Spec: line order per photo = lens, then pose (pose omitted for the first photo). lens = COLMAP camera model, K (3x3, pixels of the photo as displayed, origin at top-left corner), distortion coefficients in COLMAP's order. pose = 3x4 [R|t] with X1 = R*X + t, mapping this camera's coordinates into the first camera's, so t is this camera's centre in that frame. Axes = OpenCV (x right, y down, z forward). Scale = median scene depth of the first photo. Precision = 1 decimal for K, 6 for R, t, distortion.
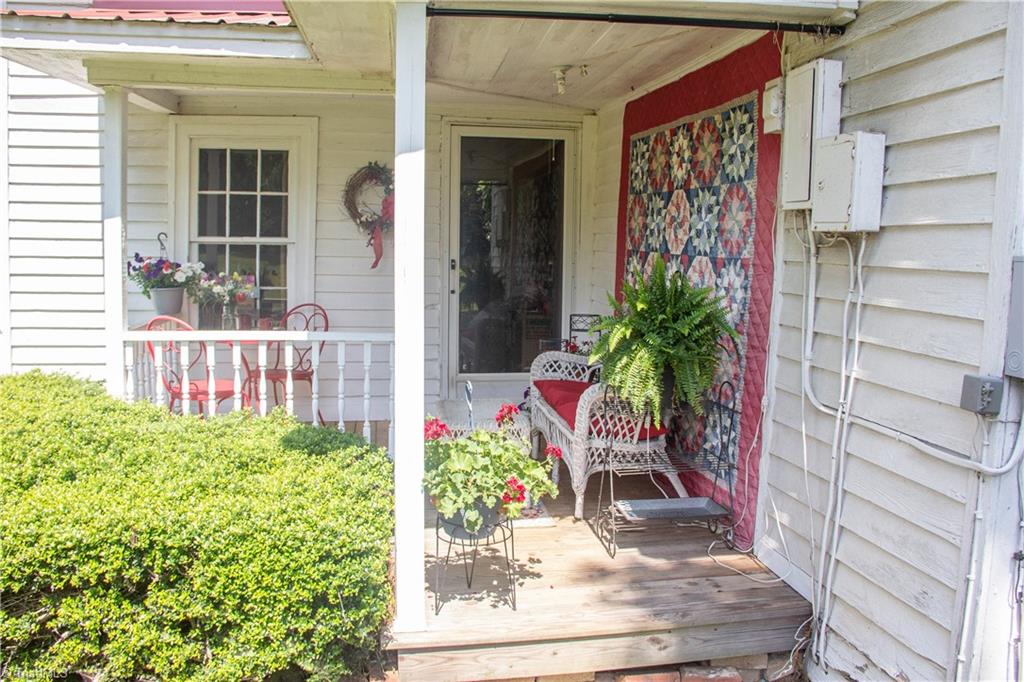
lens RADIAL K [[849.1, 0, 512.0], [0, 849.1, 341.0], [0, 0, 1]] dist [-0.128800, -0.000657]
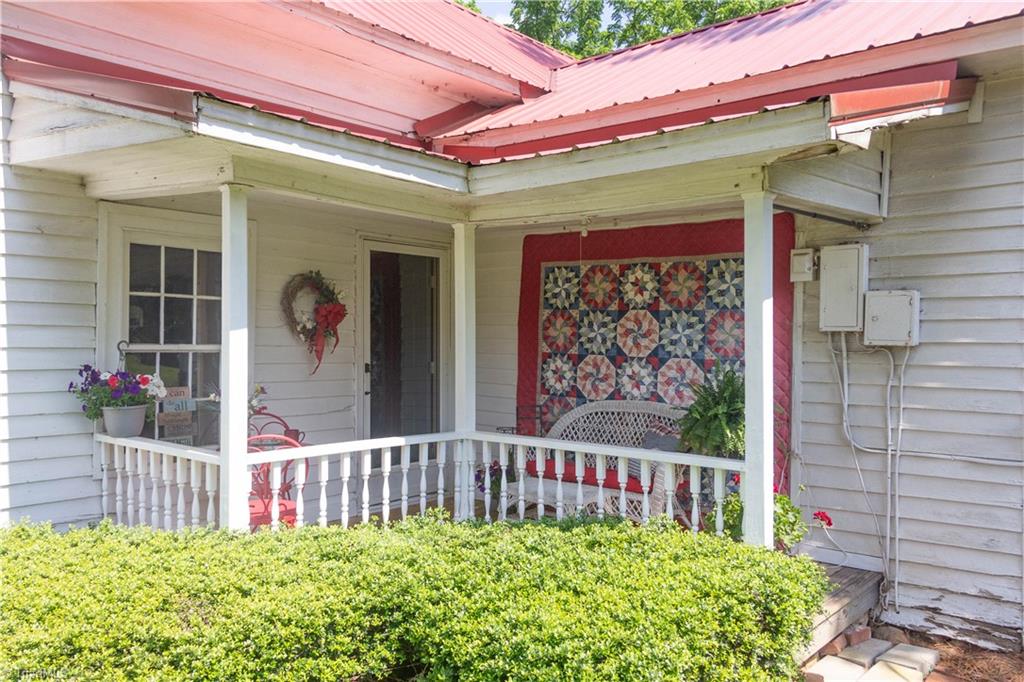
lens RADIAL K [[807.1, 0, 512.0], [0, 807.1, 341.0], [0, 0, 1]] dist [0.001496, -0.001161]
pose [[0.759083, -0.010295, 0.650913, -0.767346], [0.076519, 0.994355, -0.073509, -0.045191], [-0.646481, 0.105607, 0.755585, 0.134883]]
